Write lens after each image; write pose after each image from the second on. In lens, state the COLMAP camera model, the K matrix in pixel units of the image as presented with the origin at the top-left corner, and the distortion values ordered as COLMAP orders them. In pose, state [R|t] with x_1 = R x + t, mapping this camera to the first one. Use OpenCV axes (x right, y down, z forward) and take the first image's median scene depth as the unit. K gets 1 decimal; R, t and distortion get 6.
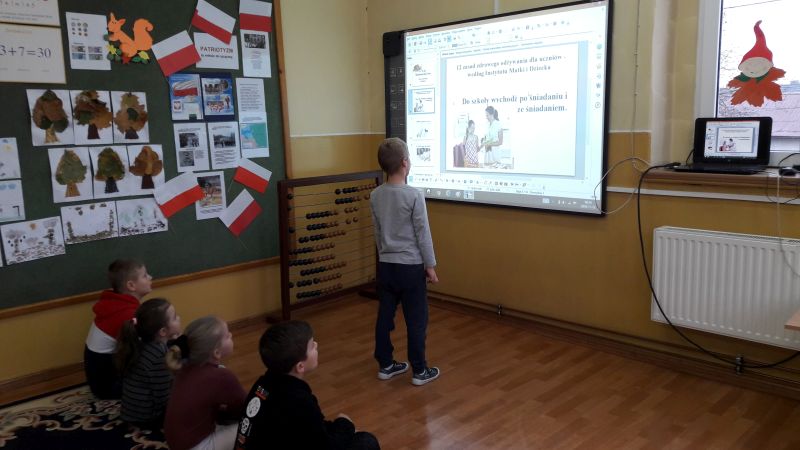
lens RADIAL K [[686.9, 0, 405.6], [0, 686.9, 229.3], [0, 0, 1]] dist [0.080905, -0.152669]
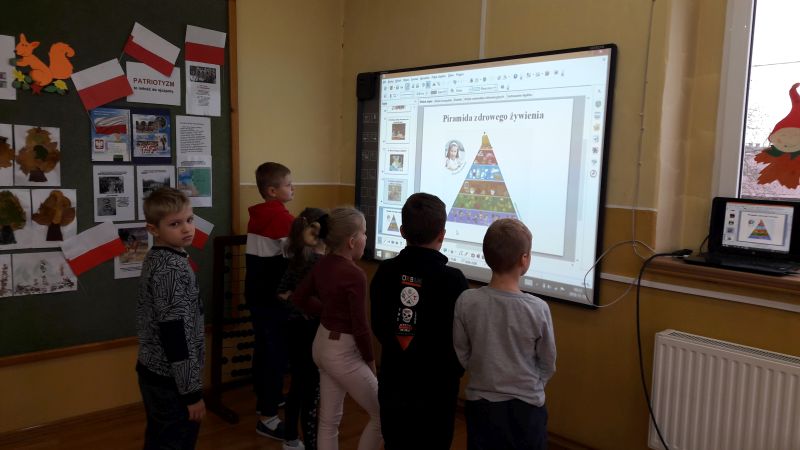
lens RADIAL K [[686.9, 0, 402.7], [0, 686.9, 226.7], [0, 0, 1]] dist [0.080905, -0.152669]
pose [[0.997977, 0.058239, -0.025509, 0.068685], [-0.059613, 0.996598, -0.056901, -0.050925], [0.022108, 0.058306, 0.998054, 0.161333]]
